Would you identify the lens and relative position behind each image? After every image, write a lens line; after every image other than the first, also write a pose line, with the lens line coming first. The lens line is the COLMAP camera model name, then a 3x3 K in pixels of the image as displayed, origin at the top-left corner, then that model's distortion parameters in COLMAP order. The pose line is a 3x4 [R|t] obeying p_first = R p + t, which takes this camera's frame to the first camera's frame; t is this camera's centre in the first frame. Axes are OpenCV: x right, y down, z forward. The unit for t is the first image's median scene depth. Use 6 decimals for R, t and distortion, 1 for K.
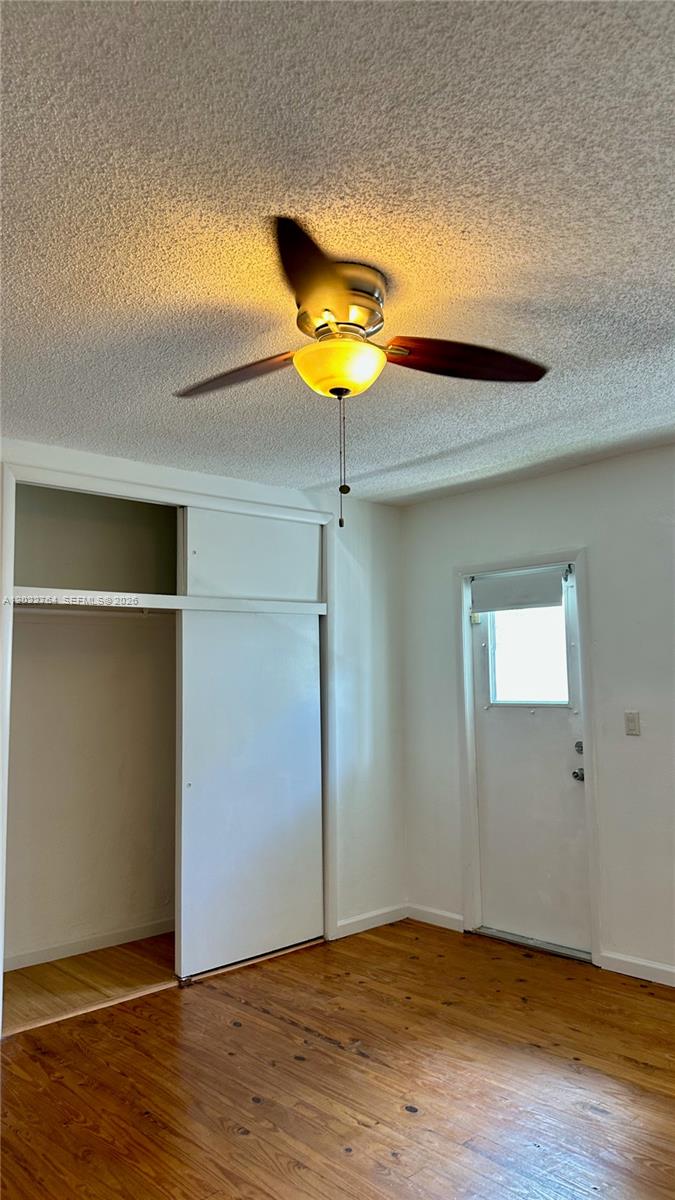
lens RADIAL K [[860.4, 0, 337.5], [0, 860.4, 600.0], [0, 0, 1]] dist [0.090812, -0.138585]
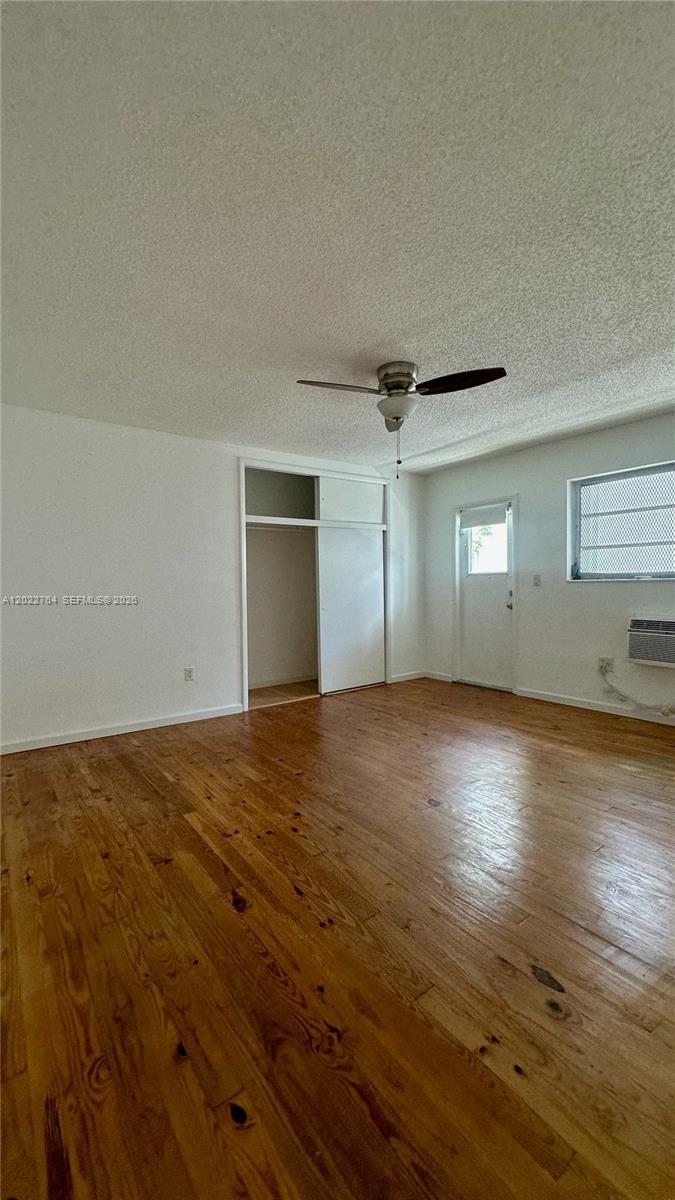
lens RADIAL K [[490.2, 0, 337.5], [0, 490.2, 600.0], [0, 0, 1]] dist [-0.001570, 0.000194]
pose [[0.994768, 0.003238, -0.102109, -0.011626], [0.009835, 0.991820, 0.127266, 0.038203], [0.101686, -0.127604, 0.986599, -0.201647]]
